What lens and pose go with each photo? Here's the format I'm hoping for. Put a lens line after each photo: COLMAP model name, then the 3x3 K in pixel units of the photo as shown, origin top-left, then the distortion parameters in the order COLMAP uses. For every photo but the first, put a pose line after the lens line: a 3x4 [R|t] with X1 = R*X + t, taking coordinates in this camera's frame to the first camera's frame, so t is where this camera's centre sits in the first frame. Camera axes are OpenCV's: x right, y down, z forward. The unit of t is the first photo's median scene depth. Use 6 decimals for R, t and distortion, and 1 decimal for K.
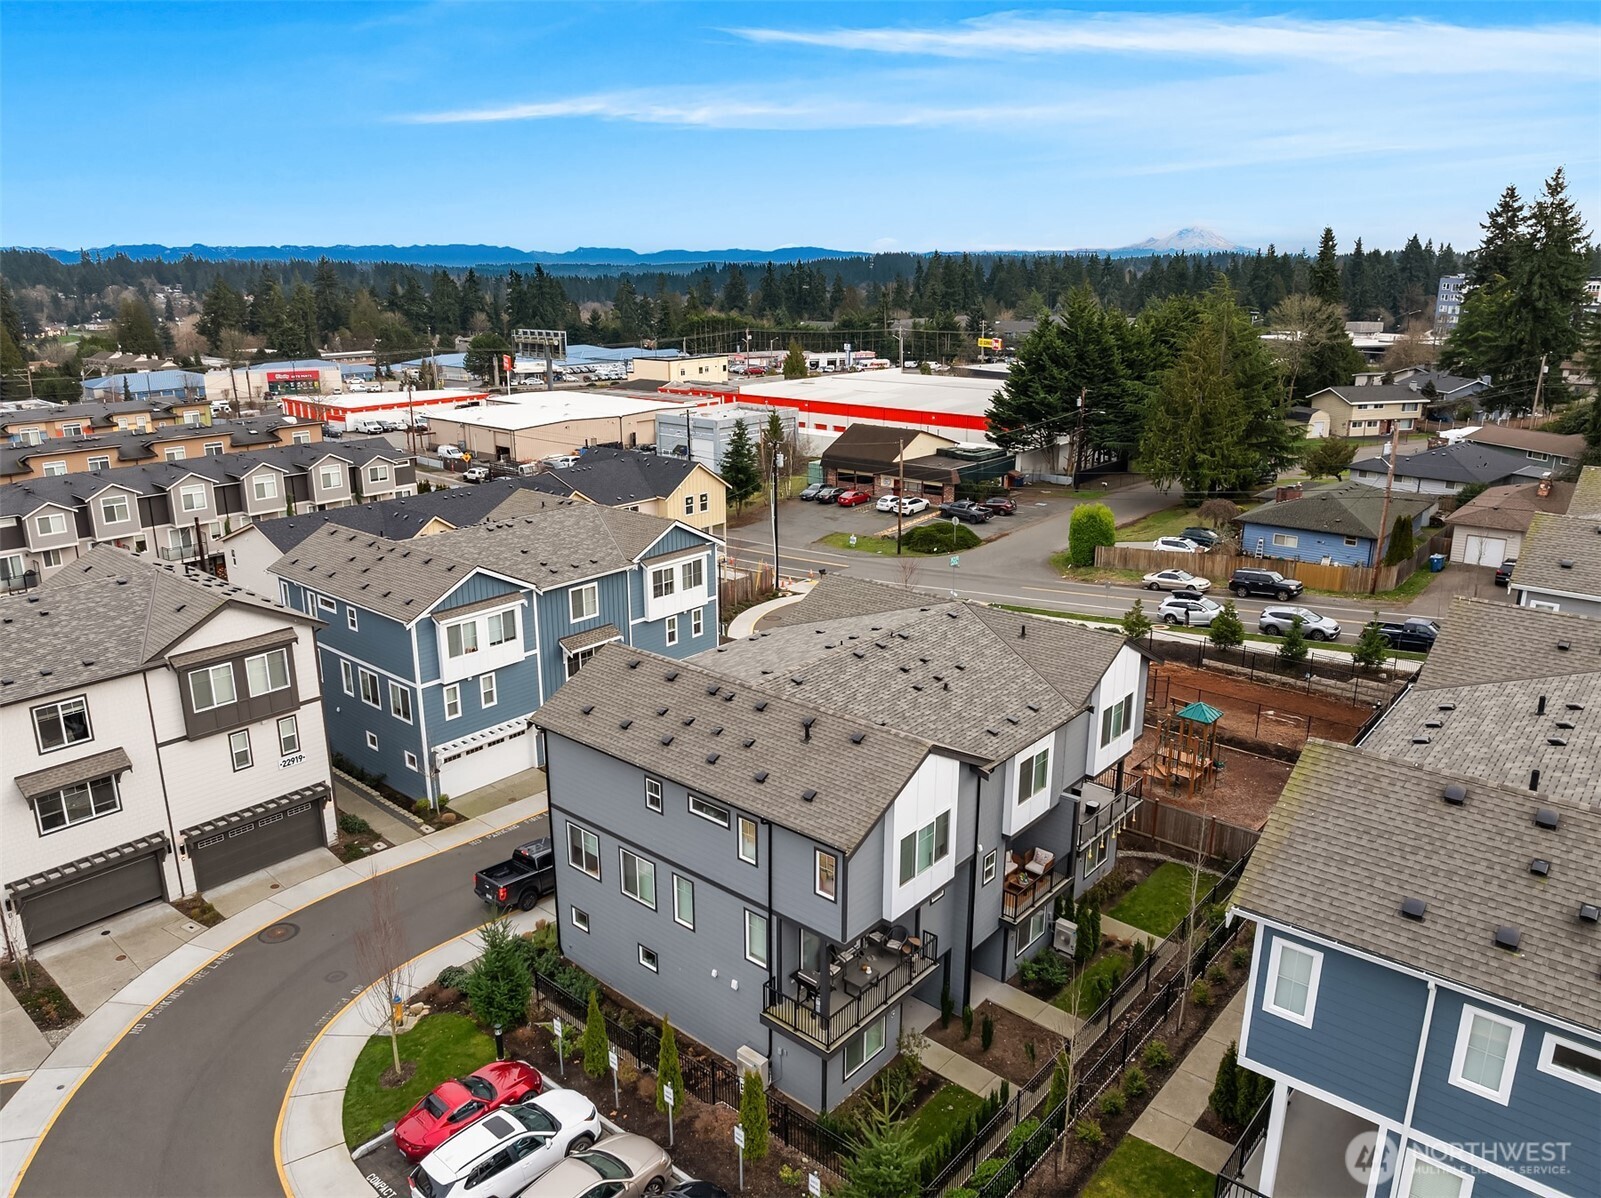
lens RADIAL K [[1128.3, 0, 804.0], [0, 1128.3, 597.9], [0, 0, 1]] dist [-0.034337, 0.000517]
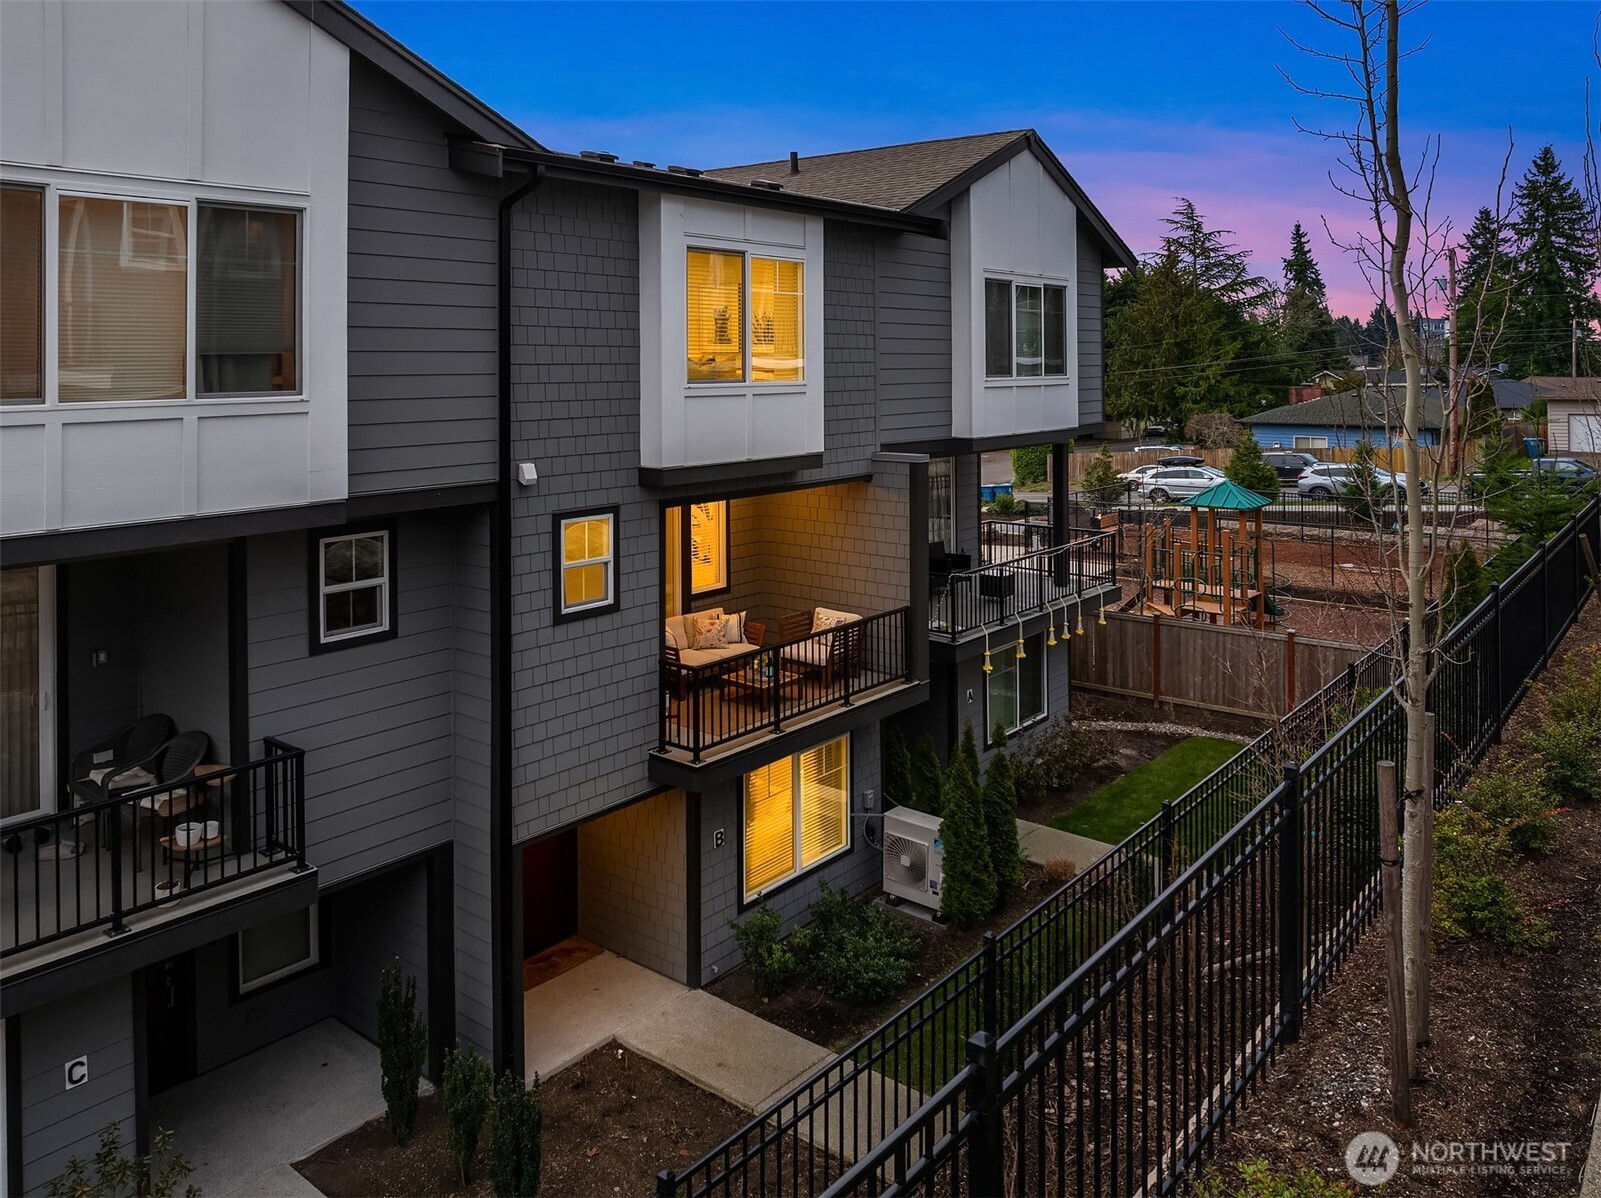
lens RADIAL K [[1138.9, 0, 790.6], [0, 1138.9, 525.4], [0, 0, 1]] dist [-0.040830, 0.004949]
pose [[0.998454, -0.055538, 0.002146, 0.159371], [0.054960, 0.980845, -0.186875, 0.210571], [0.008274, 0.186704, 0.982381, 0.513795]]
